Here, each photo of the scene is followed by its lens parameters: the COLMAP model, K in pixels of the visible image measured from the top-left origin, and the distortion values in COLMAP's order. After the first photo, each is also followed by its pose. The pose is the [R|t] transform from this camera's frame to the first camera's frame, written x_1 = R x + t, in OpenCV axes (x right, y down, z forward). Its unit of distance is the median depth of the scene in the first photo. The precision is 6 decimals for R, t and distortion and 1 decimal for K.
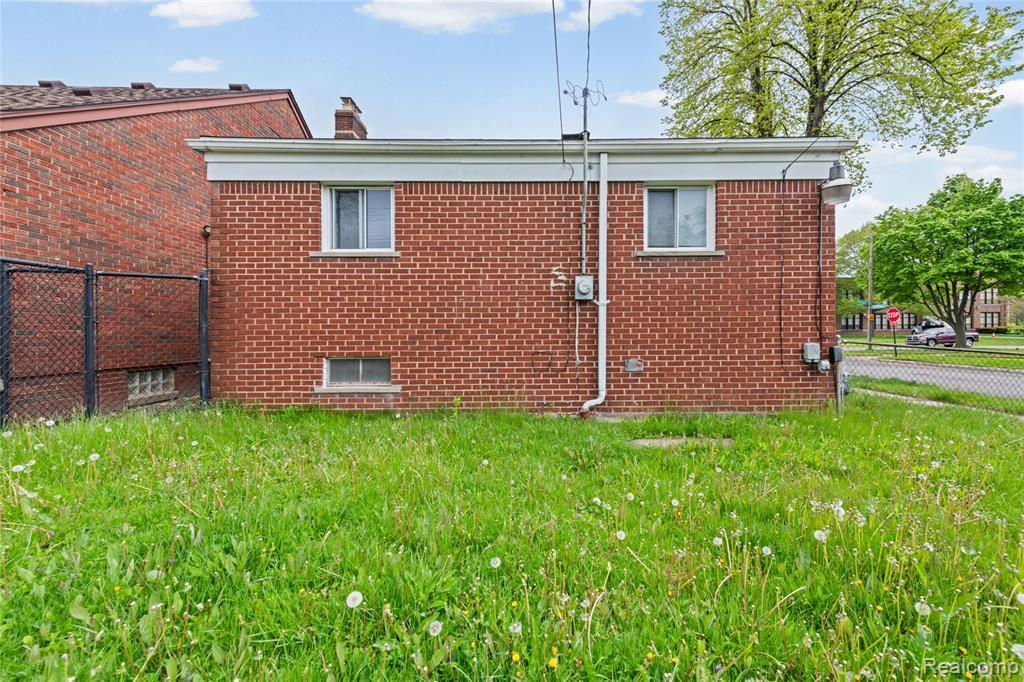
lens RADIAL K [[410.0, 0, 512.3], [0, 410.0, 342.5], [0, 0, 1]] dist [0.010964, -0.002631]
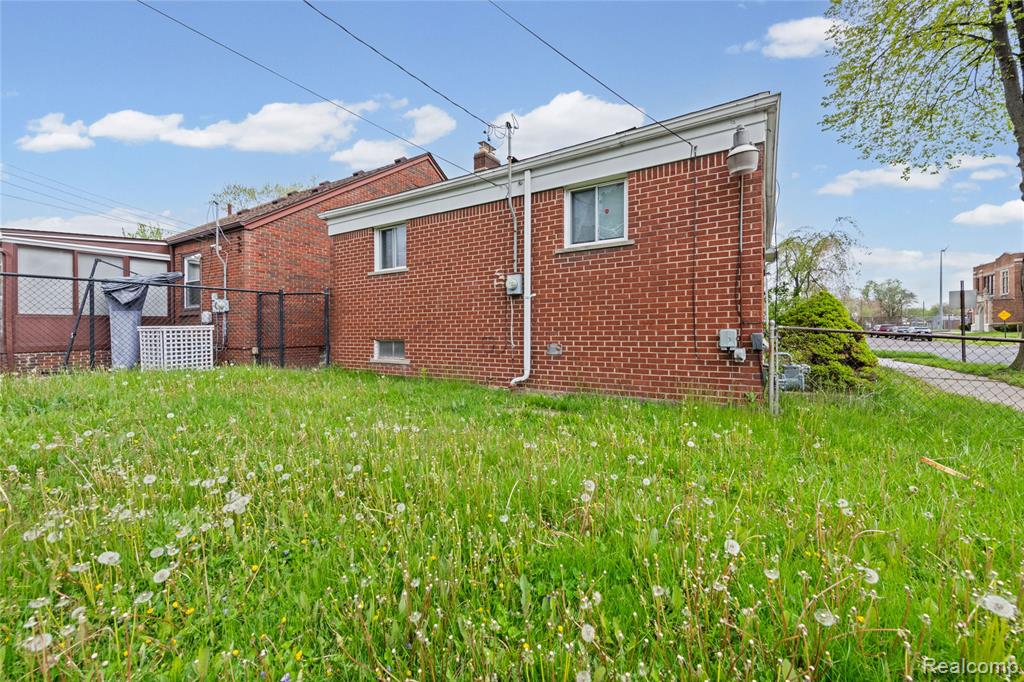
lens RADIAL K [[410.0, 0, 533.2], [0, 410.0, 331.5], [0, 0, 1]] dist [0.010964, -0.002631]
pose [[0.847334, -0.000672, -0.531059, 0.851333], [0.004268, 0.999976, 0.005545, -0.001105], [0.531043, -0.006965, 0.847316, -0.000424]]
